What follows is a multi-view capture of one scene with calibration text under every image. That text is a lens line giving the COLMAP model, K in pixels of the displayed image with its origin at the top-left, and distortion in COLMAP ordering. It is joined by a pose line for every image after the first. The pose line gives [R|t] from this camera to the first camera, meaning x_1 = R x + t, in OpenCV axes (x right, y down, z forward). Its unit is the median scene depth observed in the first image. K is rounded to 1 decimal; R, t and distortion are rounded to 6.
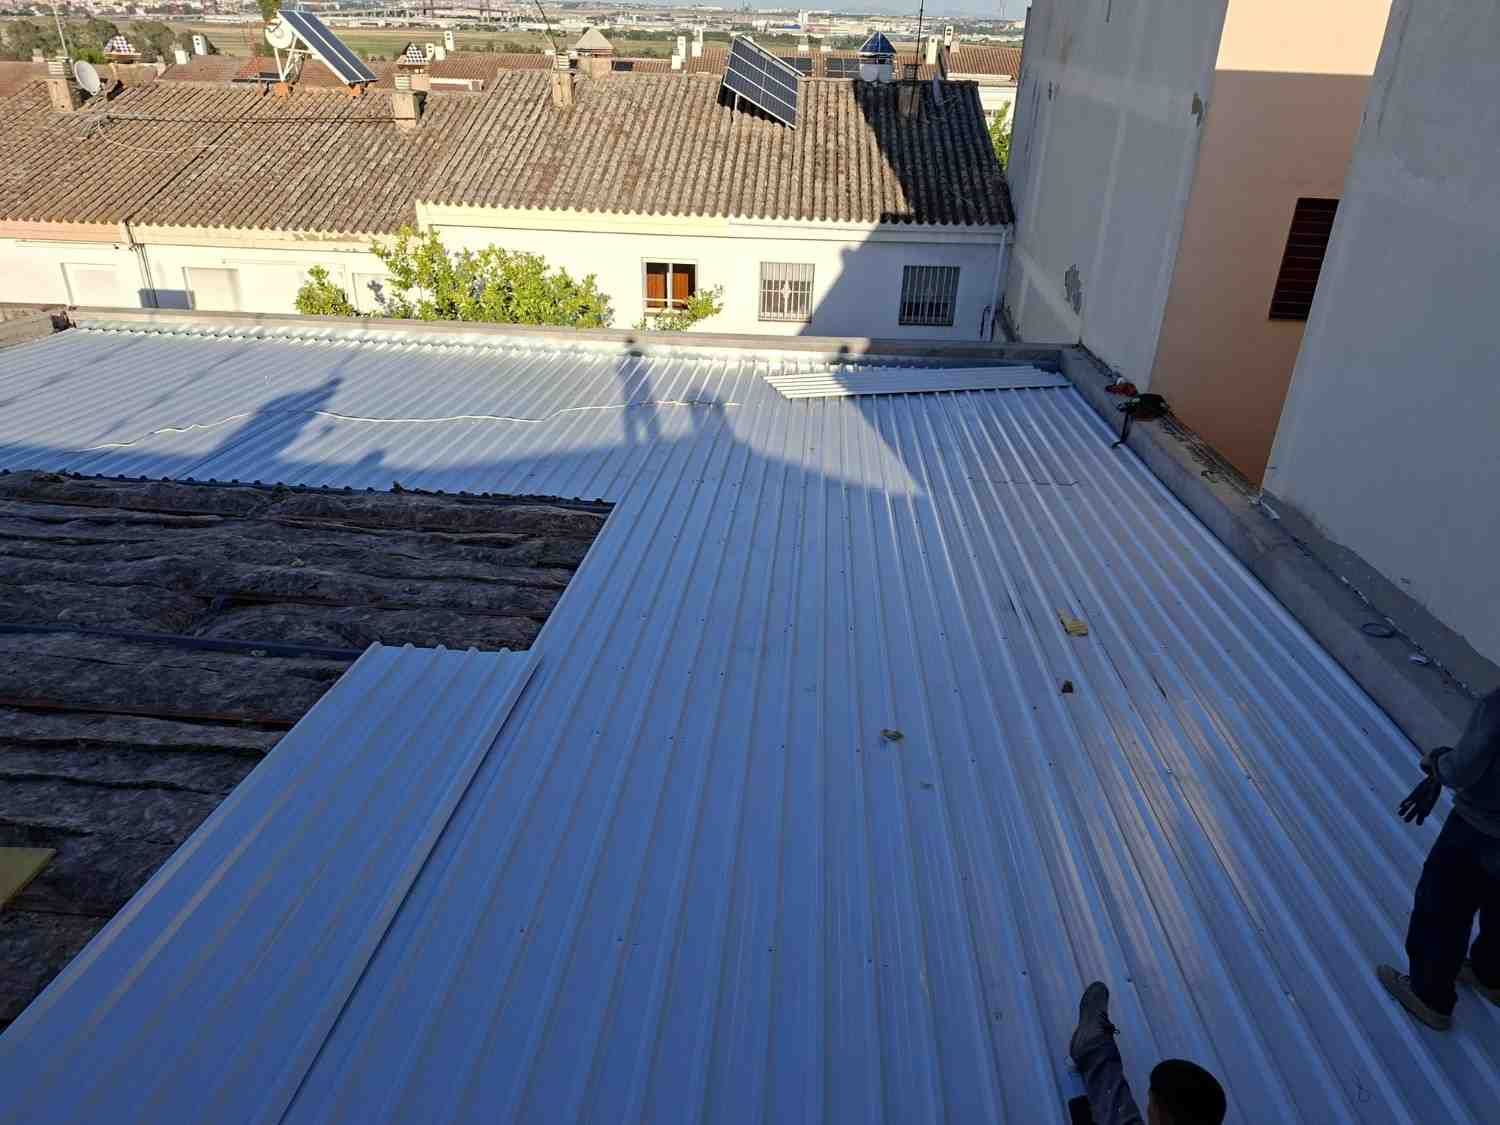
lens RADIAL K [[1066.3, 0, 719.3], [0, 1066.3, 564.6], [0, 0, 1]] dist [0.090975, -0.107522]
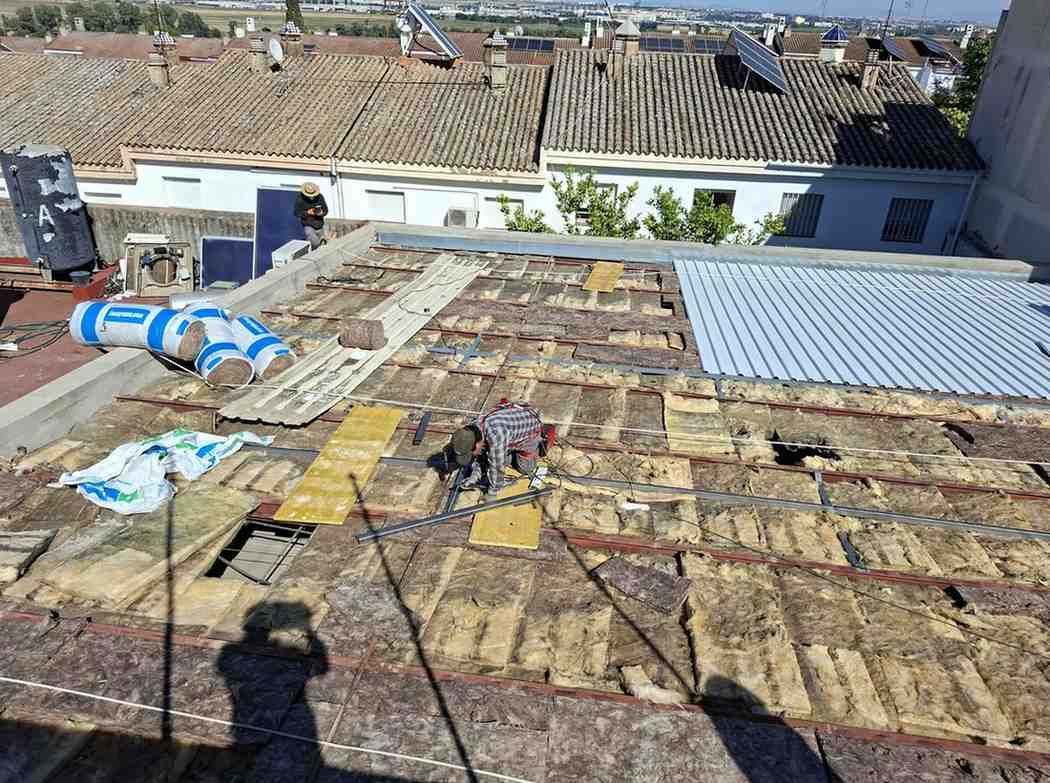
lens RADIAL K [[746.4, 0, 503.5], [0, 746.4, 392.9], [0, 0, 1]] dist [0.090975, -0.107522]
pose [[0.998355, 0.036993, -0.043813, -0.259069], [-0.036857, 0.999313, 0.003913, -0.017963], [0.043927, -0.002291, 0.999032, 0.021666]]
